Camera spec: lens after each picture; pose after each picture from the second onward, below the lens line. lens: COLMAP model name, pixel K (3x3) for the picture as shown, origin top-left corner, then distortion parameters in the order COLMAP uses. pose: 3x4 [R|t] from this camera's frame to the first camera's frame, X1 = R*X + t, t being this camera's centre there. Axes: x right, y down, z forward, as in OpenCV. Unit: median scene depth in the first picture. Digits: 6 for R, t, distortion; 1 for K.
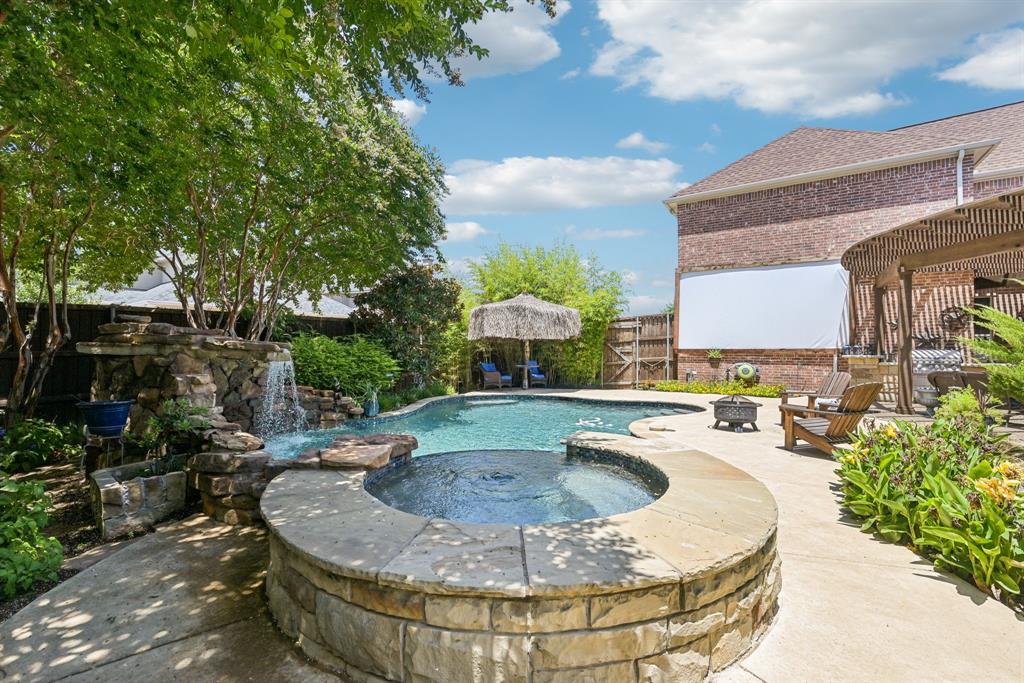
lens RADIAL K [[438.2, 0, 512.0], [0, 438.2, 341.5], [0, 0, 1]] dist [-0.000103, 0.000115]
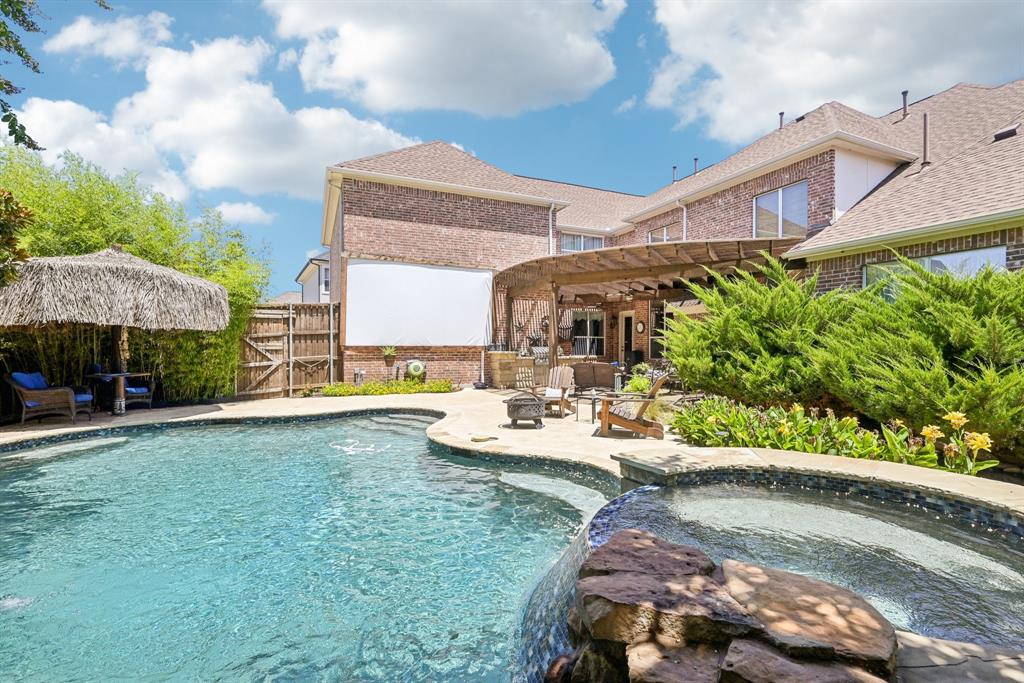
lens RADIAL K [[457.8, 0, 512.0], [0, 457.8, 341.5], [0, 0, 1]] dist [0.000576, 0.000107]
pose [[0.539626, 0.010462, 0.841840, -0.204305], [-0.016006, 0.999870, -0.002166, 0.005607], [-0.841753, -0.012306, 0.539723, 0.246157]]
